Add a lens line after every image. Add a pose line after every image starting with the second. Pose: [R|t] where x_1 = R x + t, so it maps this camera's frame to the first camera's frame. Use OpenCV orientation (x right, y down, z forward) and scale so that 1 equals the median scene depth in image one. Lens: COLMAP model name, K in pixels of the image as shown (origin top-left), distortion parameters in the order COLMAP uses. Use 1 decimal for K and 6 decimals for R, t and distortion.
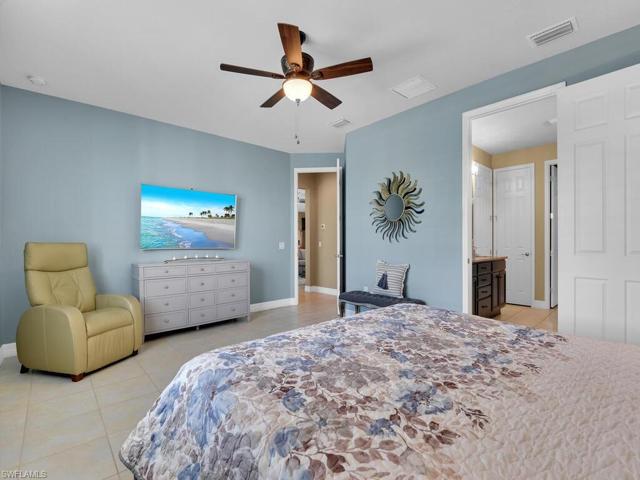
lens RADIAL K [[297.2, 0, 320.2], [0, 297.2, 242.1], [0, 0, 1]] dist [-0.005189, -0.003657]
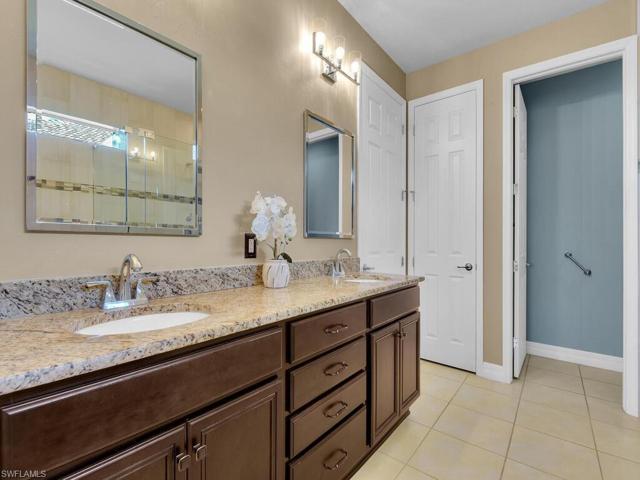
lens RADIAL K [[297.2, 0, 320.1], [0, 297.2, 239.5], [0, 0, 1]] dist [-0.005189, -0.003657]
pose [[0.991067, -0.000007, 0.133368, 0.395558], [0.000349, 0.999997, -0.002543, -0.002688], [-0.133368, 0.002567, 0.991063, 0.554459]]
